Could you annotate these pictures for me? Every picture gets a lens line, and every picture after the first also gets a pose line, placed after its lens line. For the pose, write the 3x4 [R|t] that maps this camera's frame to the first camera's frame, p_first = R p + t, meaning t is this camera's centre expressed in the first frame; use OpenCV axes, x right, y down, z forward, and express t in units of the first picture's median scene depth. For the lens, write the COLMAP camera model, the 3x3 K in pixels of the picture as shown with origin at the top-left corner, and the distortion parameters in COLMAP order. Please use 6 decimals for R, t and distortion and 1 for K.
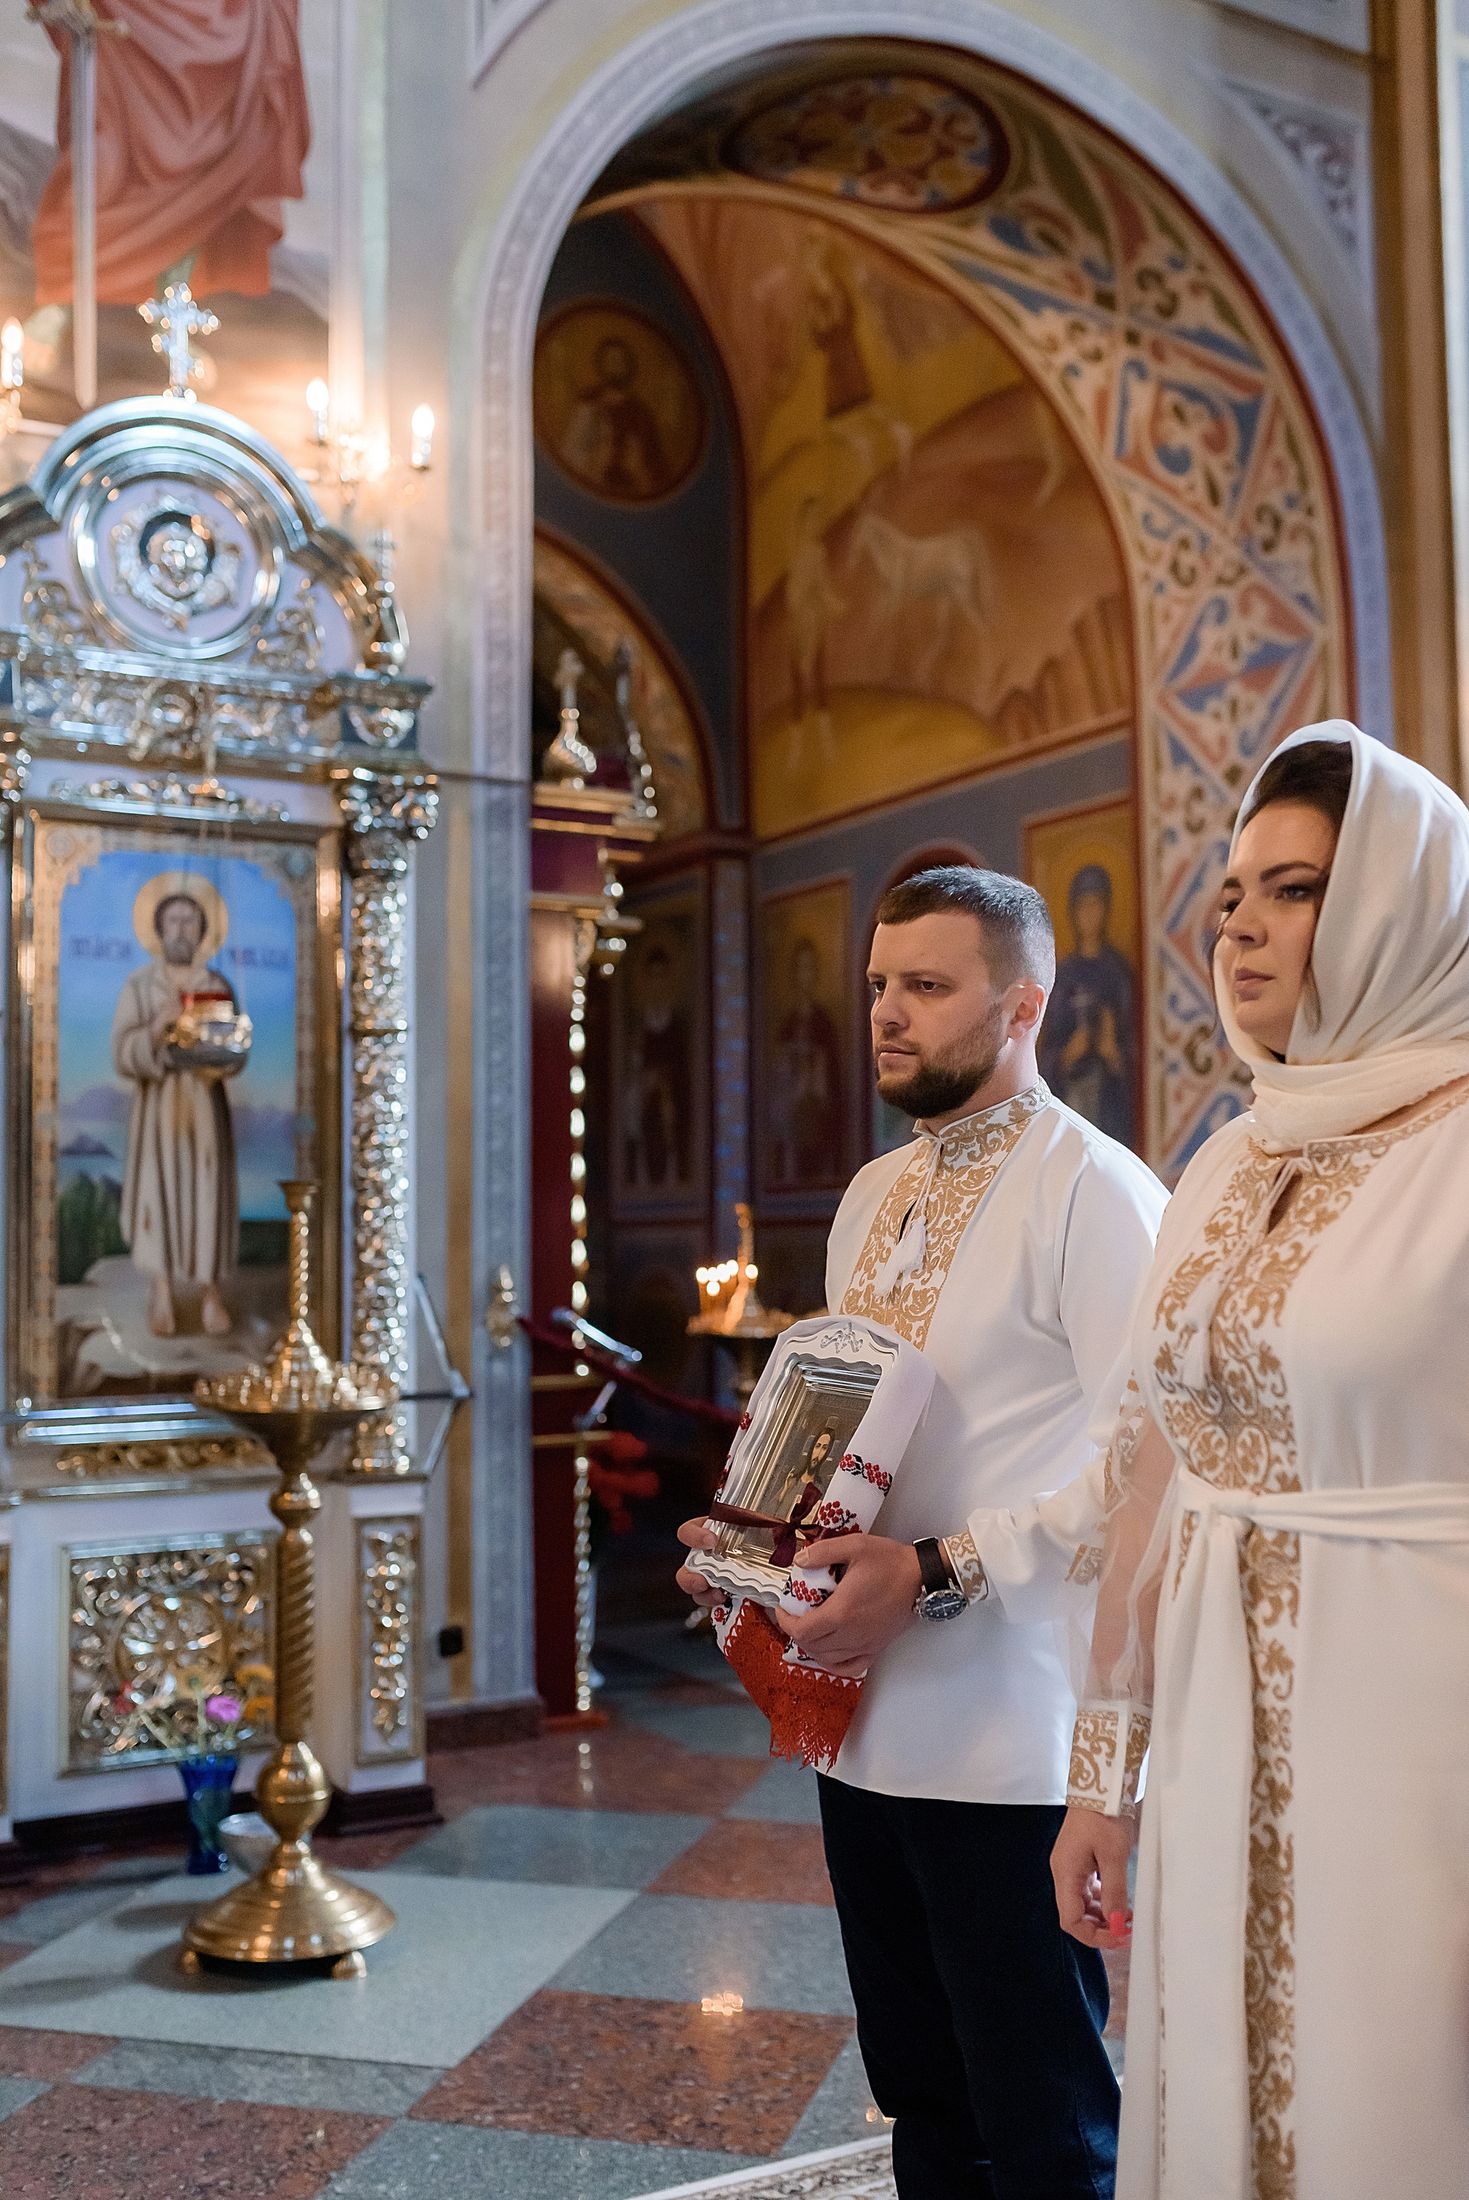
lens RADIAL K [[2152.2, 0, 710.3], [0, 2152.2, 1098.5], [0, 0, 1]] dist [-0.005812, 0.002836]
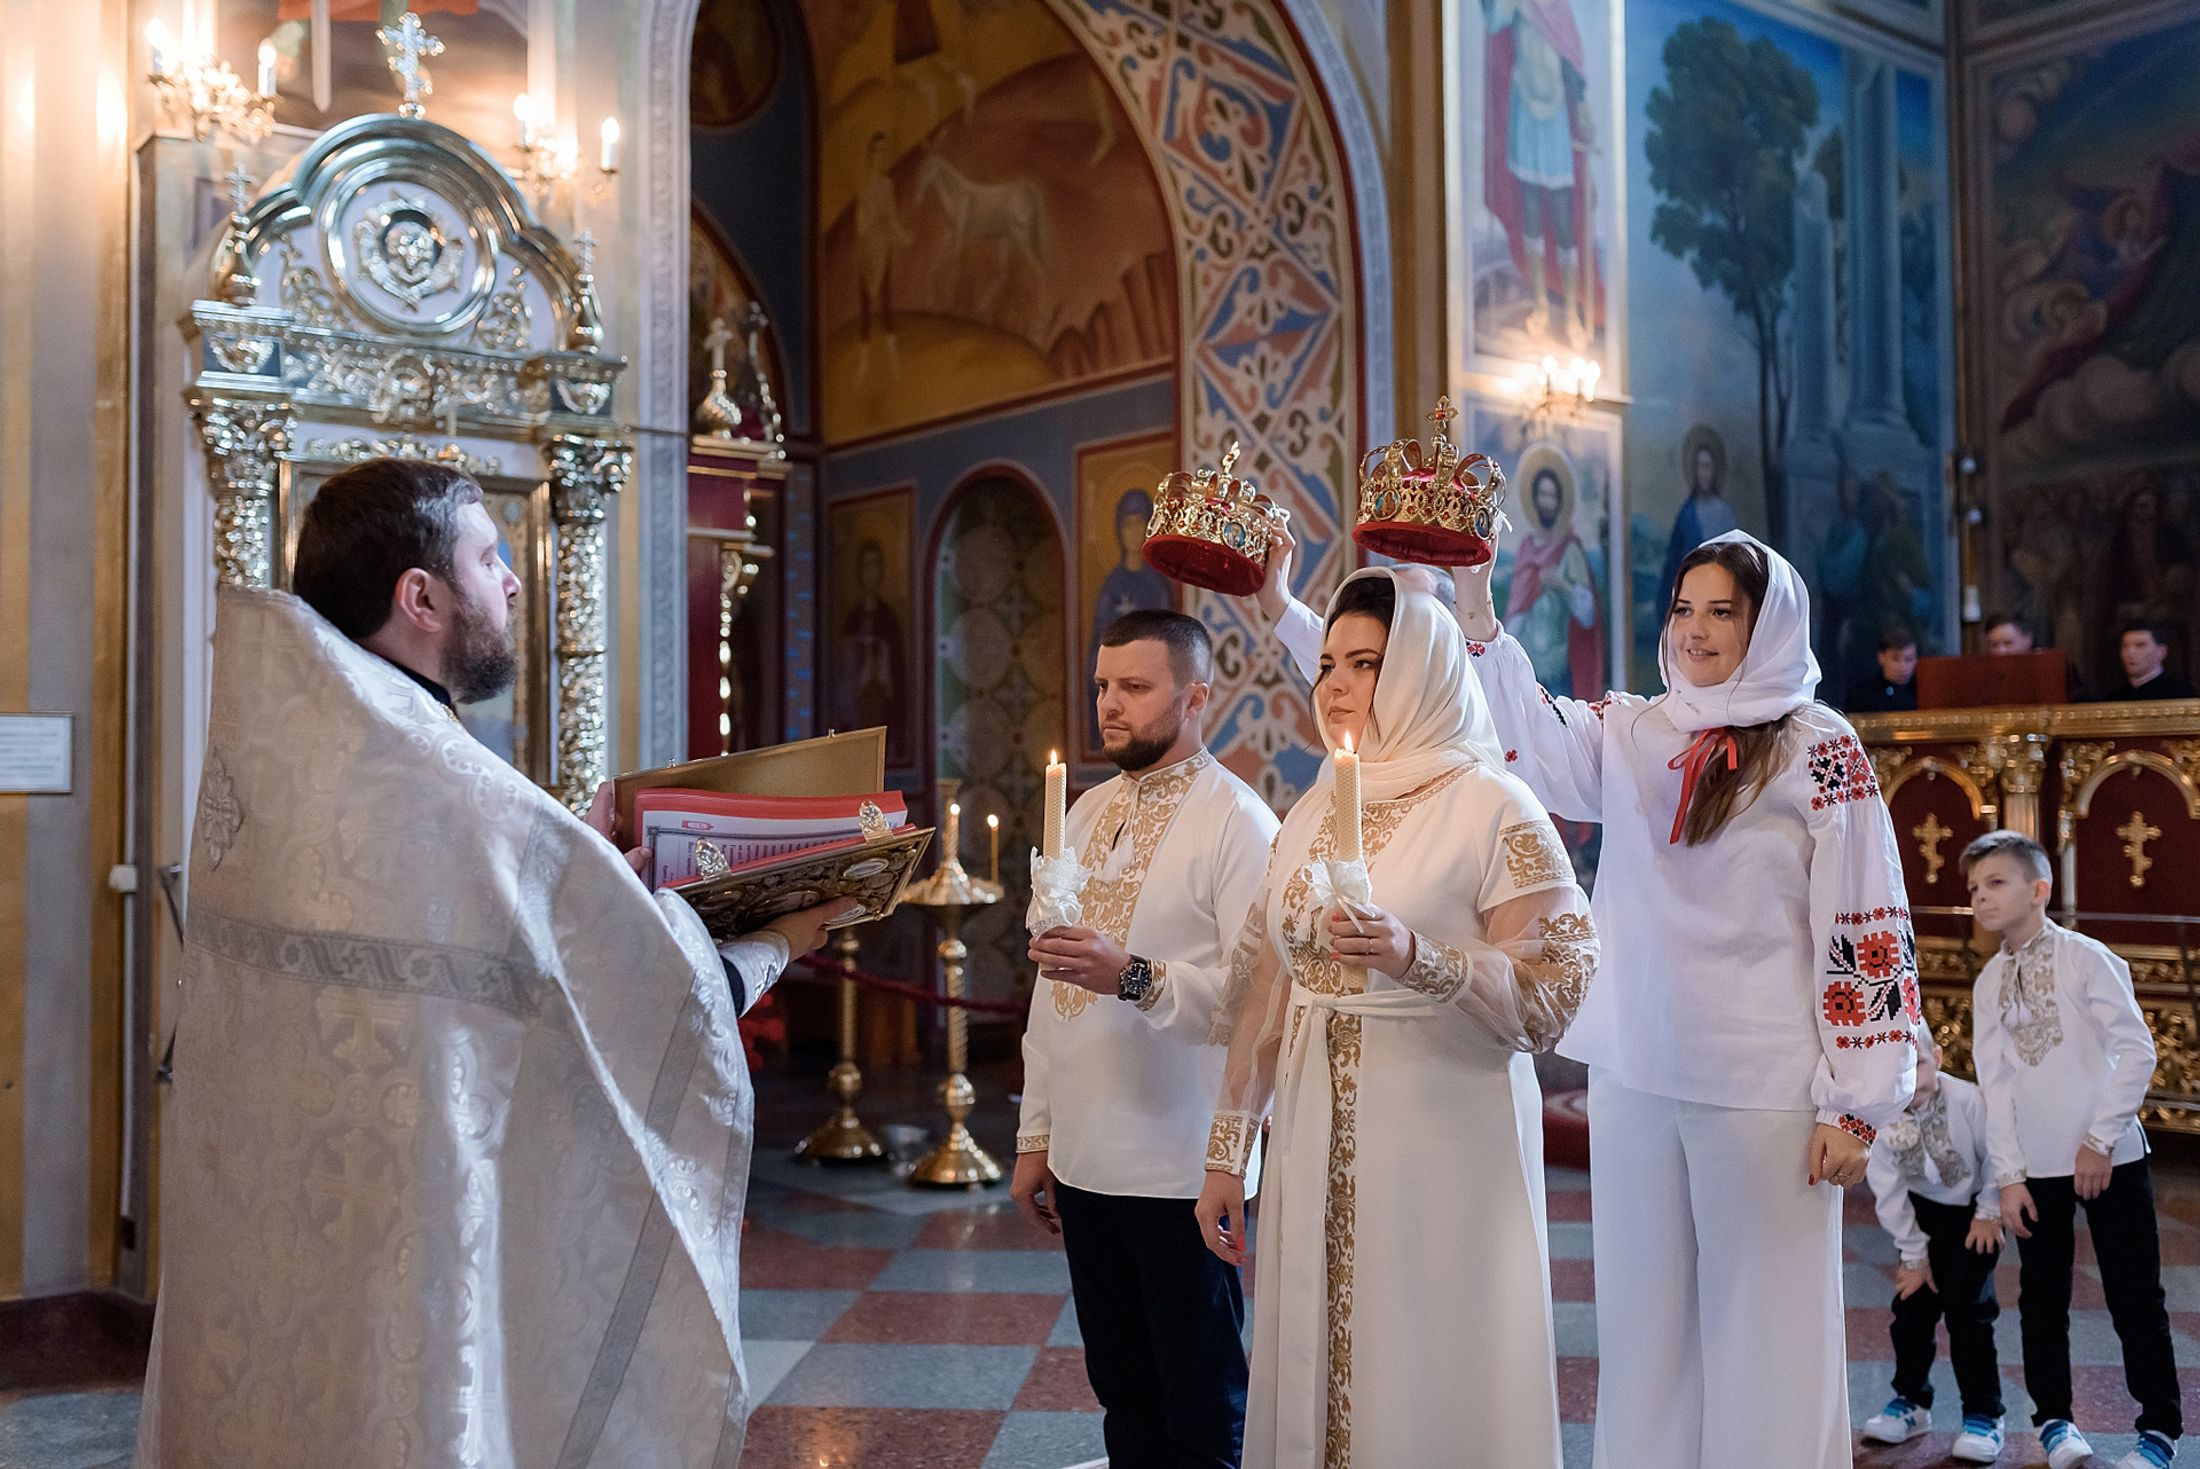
lens RADIAL K [[2152.2, 0, 1093.4], [0, 2152.2, 739.3], [0, 0, 1]] dist [-0.005812, 0.002836]
pose [[0.984387, 0.006666, 0.175894, -0.069202], [-0.013020, 0.999303, 0.034997, -0.023952], [-0.175538, -0.036741, 0.983787, -0.190605]]
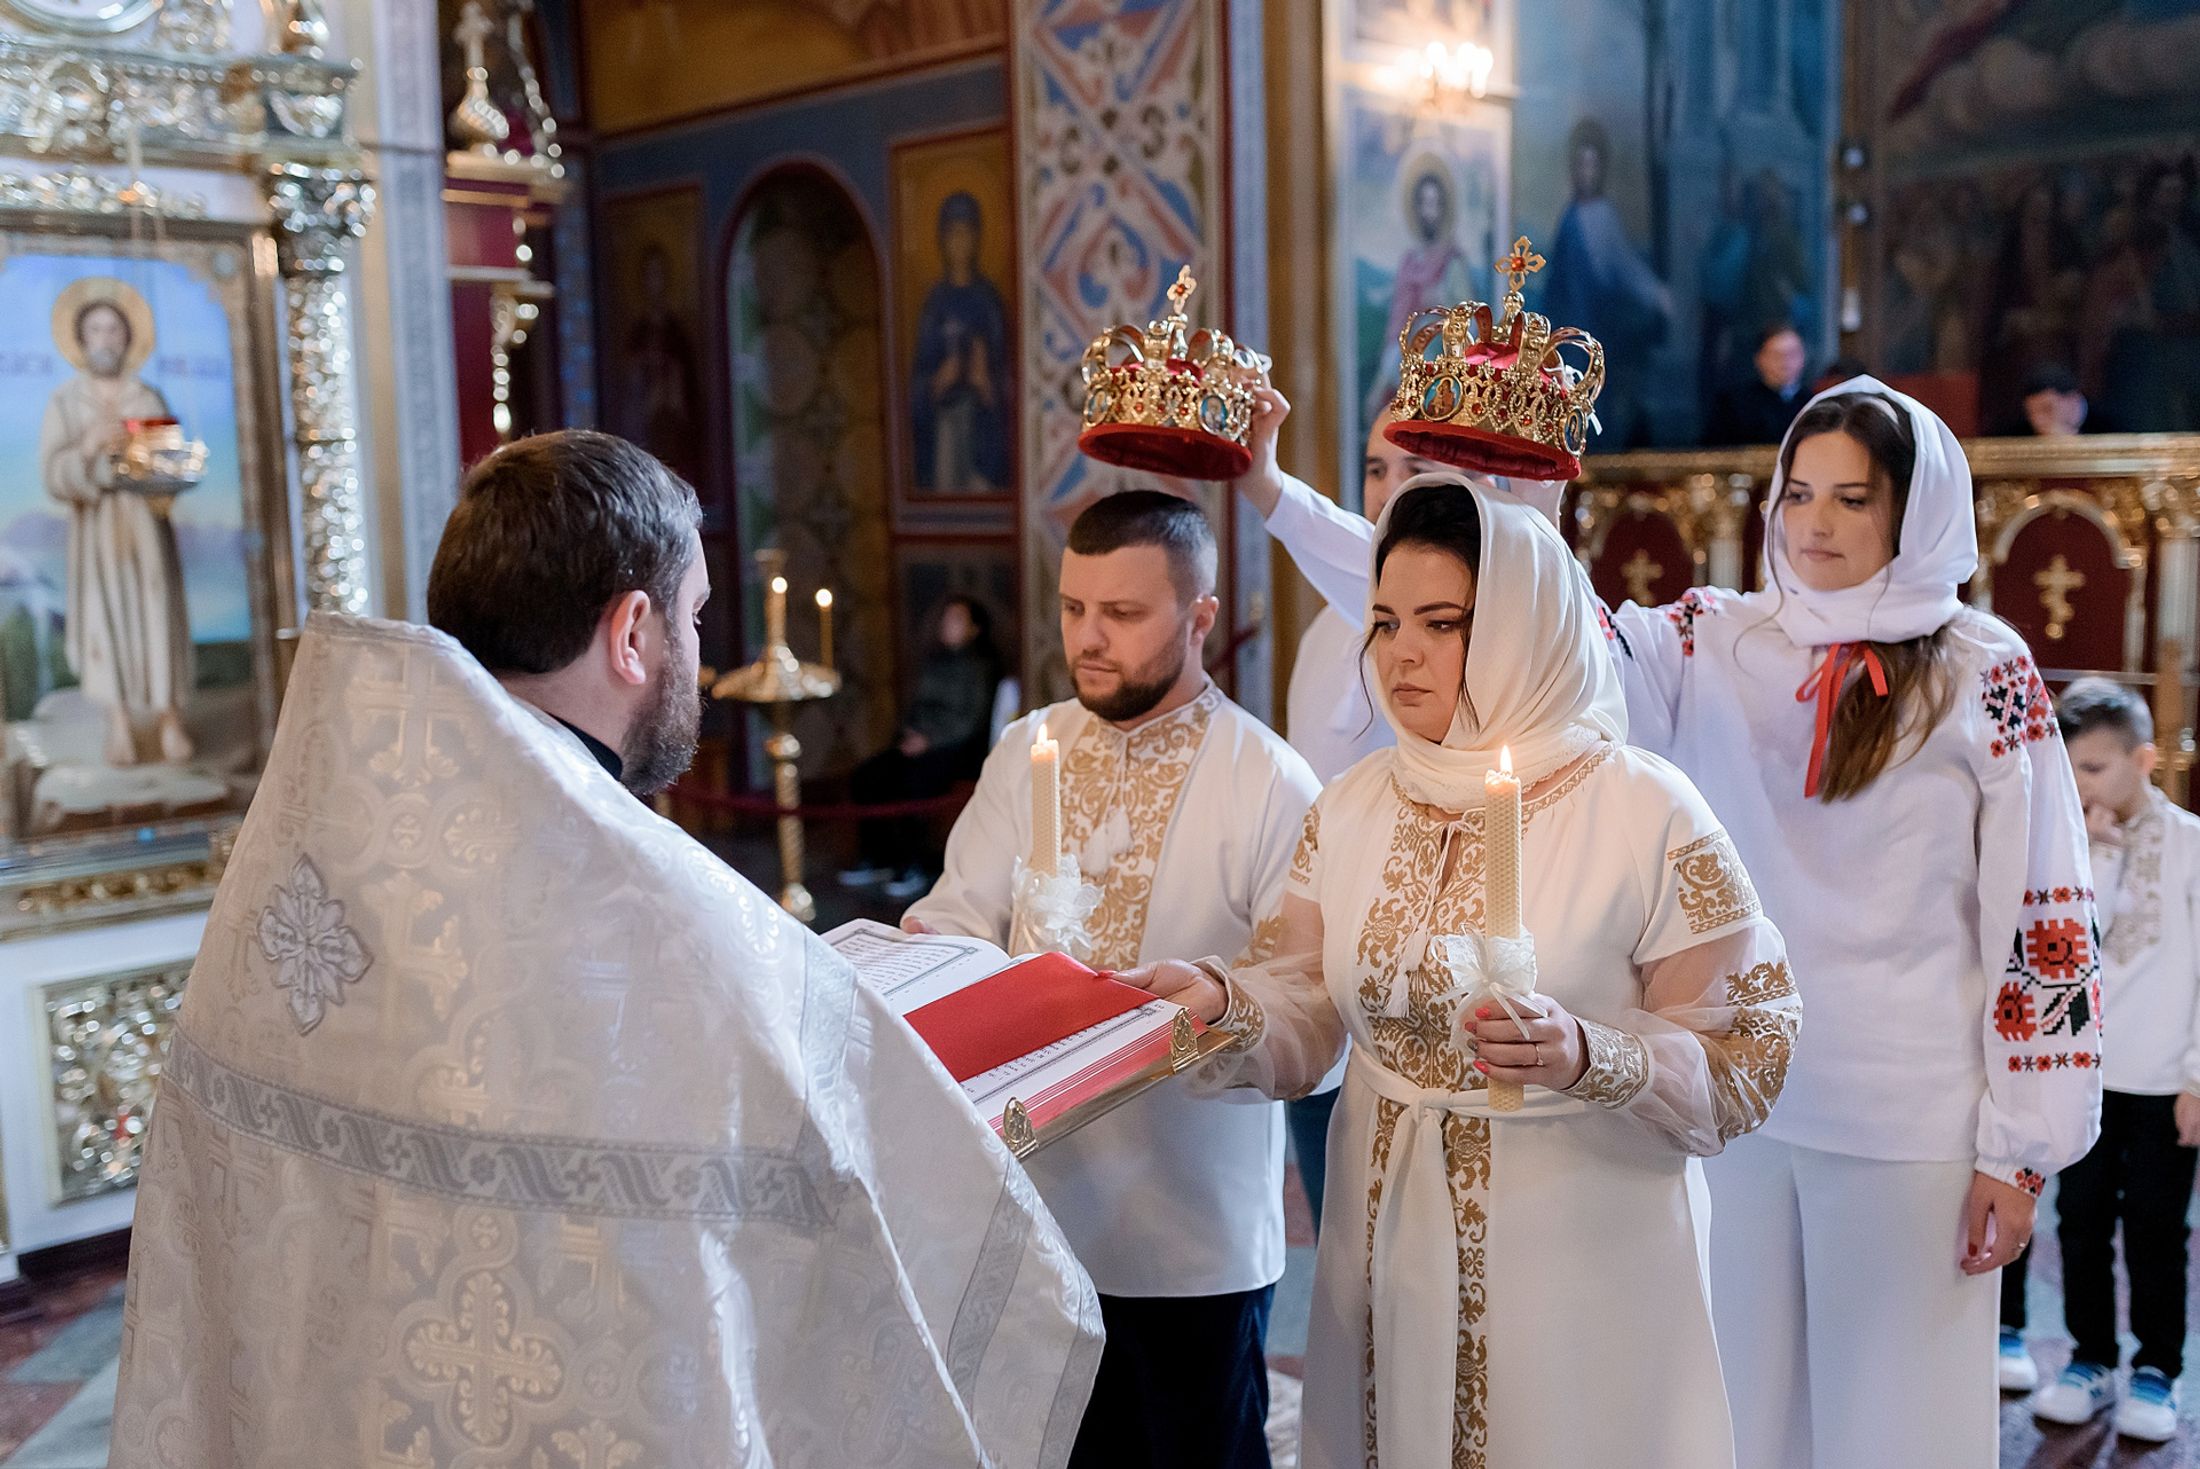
lens RADIAL K [[2173.1, 0, 1097.3], [0, 2173.1, 747.8], [0, 0, 1]] dist [-0.005410, 0.006392]
pose [[0.961611, -0.046720, 0.270408, -0.074737], [-0.004744, 0.982423, 0.186609, -0.065834], [-0.274374, -0.180728, 0.944487, -0.039082]]
